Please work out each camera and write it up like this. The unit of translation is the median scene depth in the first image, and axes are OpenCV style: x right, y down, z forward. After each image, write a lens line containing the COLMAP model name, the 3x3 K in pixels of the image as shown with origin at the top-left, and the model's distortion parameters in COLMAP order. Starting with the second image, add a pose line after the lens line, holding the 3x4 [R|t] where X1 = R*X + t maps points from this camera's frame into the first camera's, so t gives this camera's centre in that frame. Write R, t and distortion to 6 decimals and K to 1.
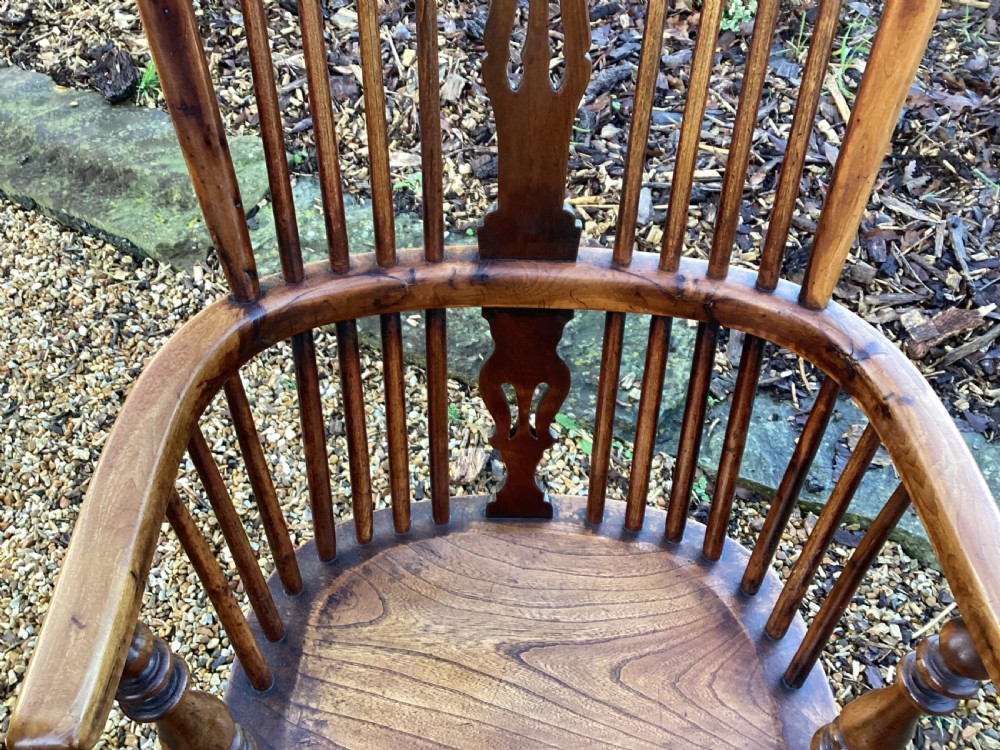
lens RADIAL K [[894.6, 0, 499.2], [0, 894.6, 385.7], [0, 0, 1]] dist [0.065435, -0.116215]
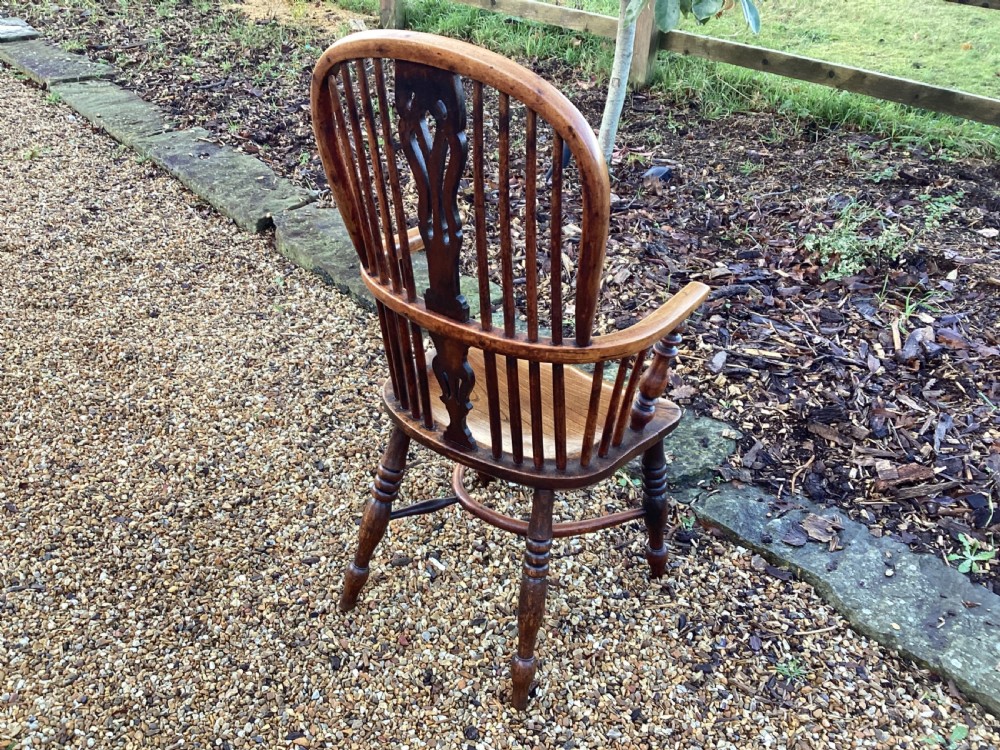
lens RADIAL K [[891.7, 0, 499.2], [0, 891.7, 383.3], [0, 0, 1]] dist [0.125051, -0.257524]
pose [[0.934082, 0.212732, -0.286768, 0.260488], [-0.286640, 0.925653, -0.246990, 0.301271], [0.212905, 0.312908, 0.925613, -0.421554]]
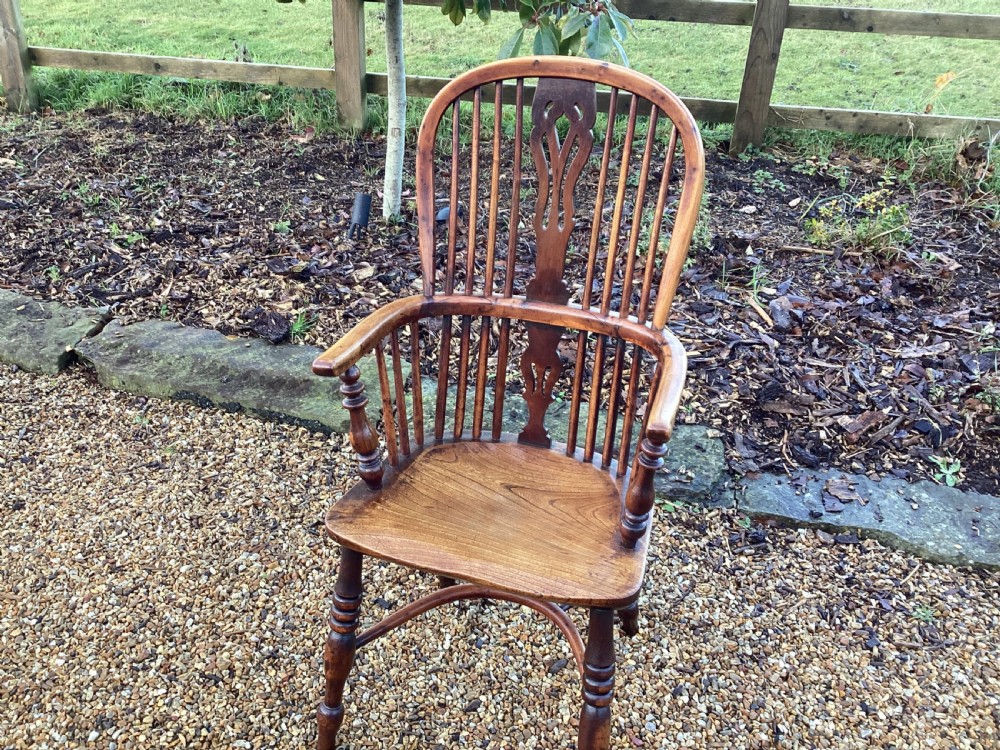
lens RADIAL K [[891.7, 0, 499.2], [0, 891.7, 383.3], [0, 0, 1]] dist [0.125051, -0.257524]
pose [[0.986617, -0.070471, 0.147039, -0.348595], [0.114160, 0.942426, -0.314325, 0.276590], [-0.116423, 0.326905, 0.937859, -0.415623]]
